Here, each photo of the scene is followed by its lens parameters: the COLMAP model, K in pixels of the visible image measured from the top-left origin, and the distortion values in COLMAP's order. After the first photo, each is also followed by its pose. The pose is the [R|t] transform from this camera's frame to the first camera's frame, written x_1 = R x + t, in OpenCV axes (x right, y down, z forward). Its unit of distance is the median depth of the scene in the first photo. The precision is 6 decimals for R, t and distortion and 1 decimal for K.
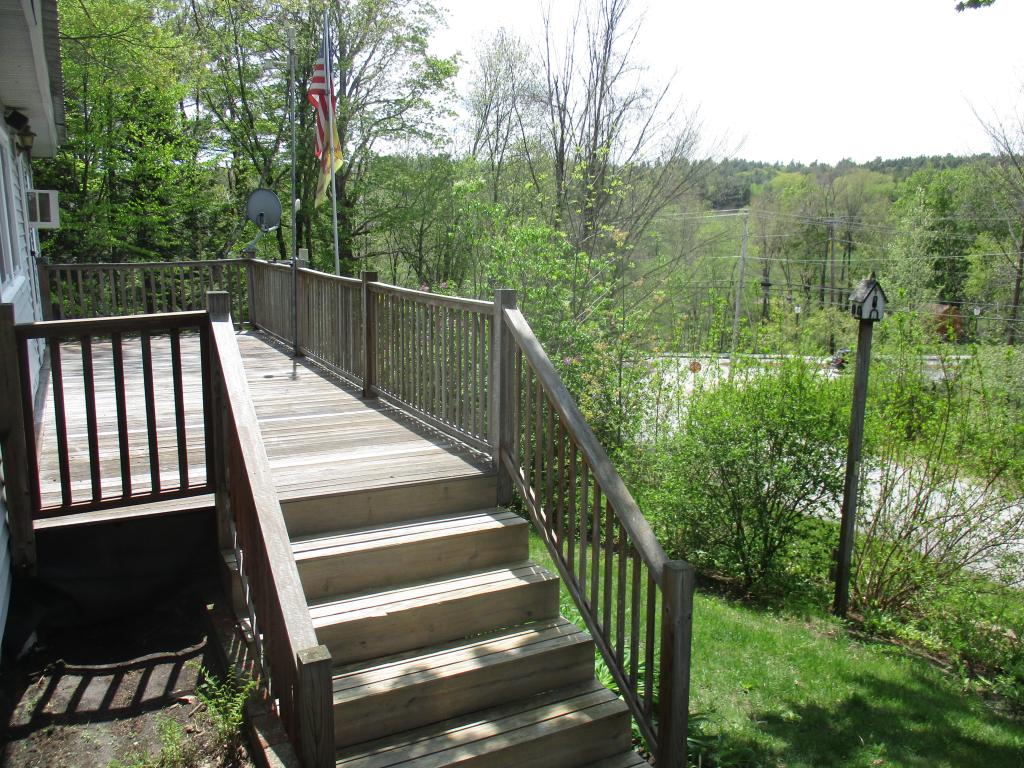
lens RADIAL K [[864.5, 0, 512.7], [0, 864.5, 386.5], [0, 0, 1]] dist [-0.016580, 0.013768]
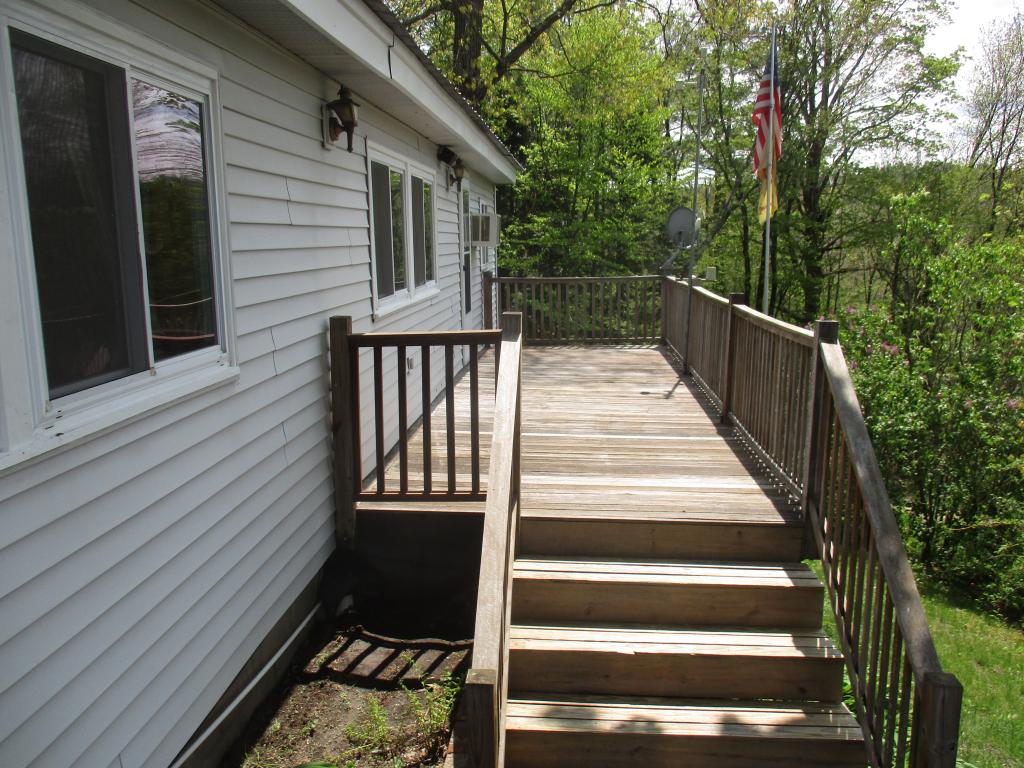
lens RADIAL K [[864.5, 0, 513.5], [0, 864.5, 380.7], [0, 0, 1]] dist [-0.016580, 0.013768]
pose [[0.856845, 0.078599, -0.509548, 0.168568], [-0.090124, 0.995928, 0.002074, -0.023622], [0.507636, 0.044146, 0.860440, 0.073551]]
